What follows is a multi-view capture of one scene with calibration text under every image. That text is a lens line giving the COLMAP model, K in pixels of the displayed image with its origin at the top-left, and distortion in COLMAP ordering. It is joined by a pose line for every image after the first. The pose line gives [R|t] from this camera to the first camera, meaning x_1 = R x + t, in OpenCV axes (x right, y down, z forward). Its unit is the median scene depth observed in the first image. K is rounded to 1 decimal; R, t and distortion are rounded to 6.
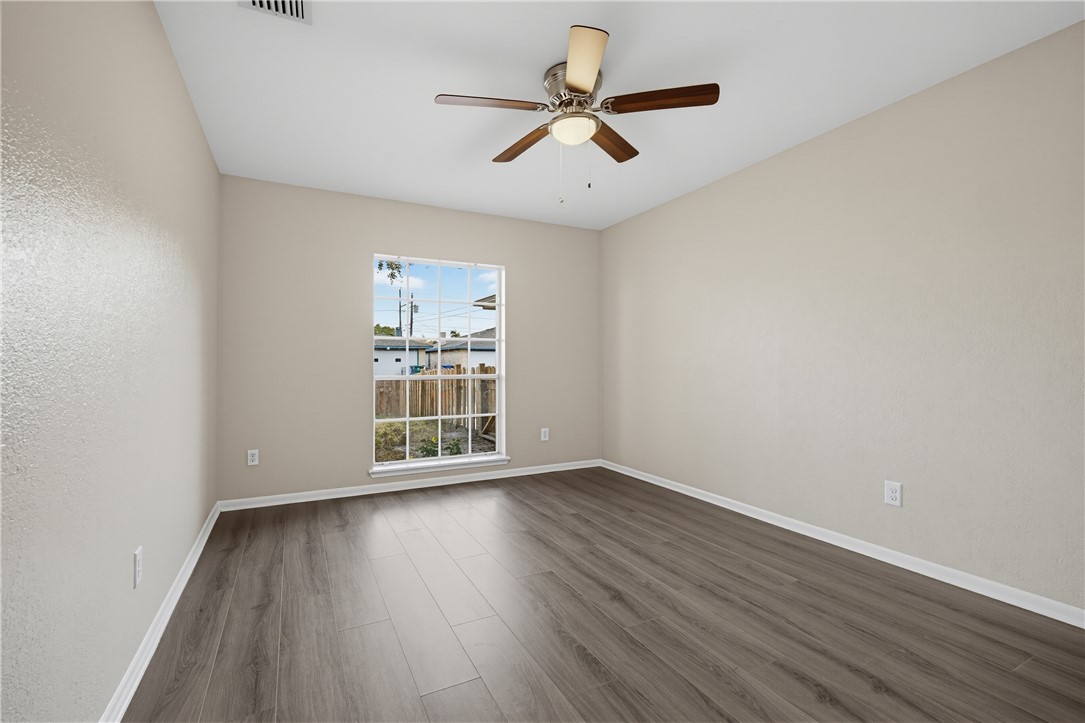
lens RADIAL K [[477.6, 0, 542.0], [0, 477.6, 360.2], [0, 0, 1]] dist [-0.000088, -0.000197]
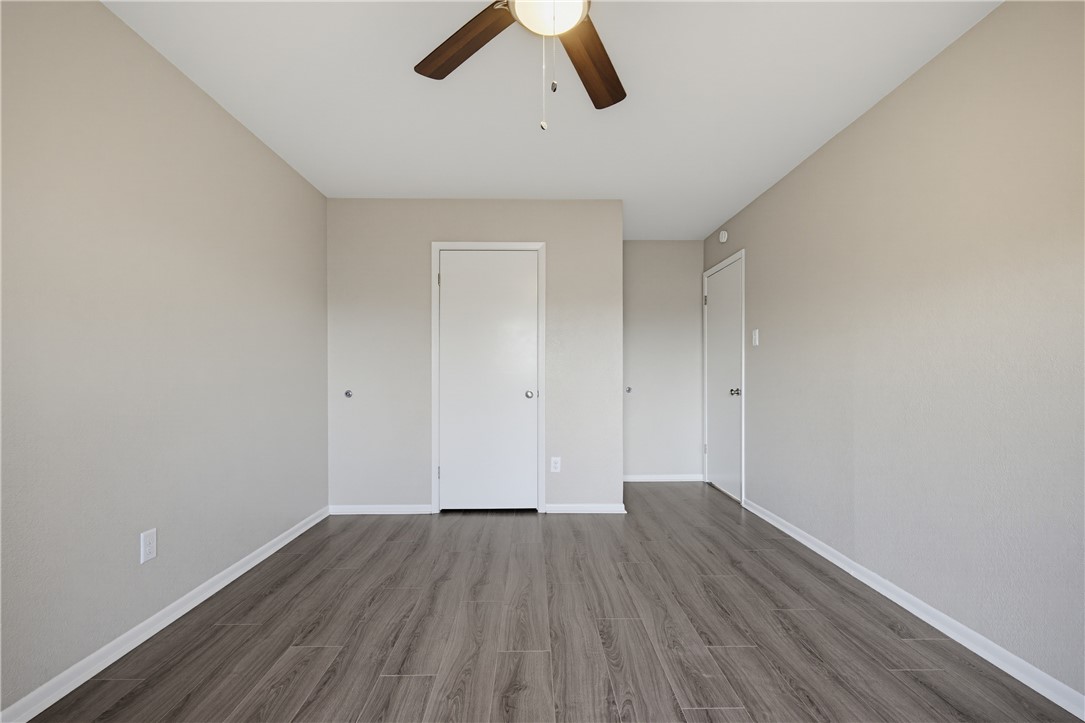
lens RADIAL K [[477.6, 0, 543.3], [0, 477.6, 364.8], [0, 0, 1]] dist [-0.000088, -0.000197]
pose [[-0.892351, 0.011165, 0.451203, -0.244465], [0.003272, 0.999828, -0.018270, 0.000282], [-0.451330, -0.014827, -0.892234, 1.771852]]
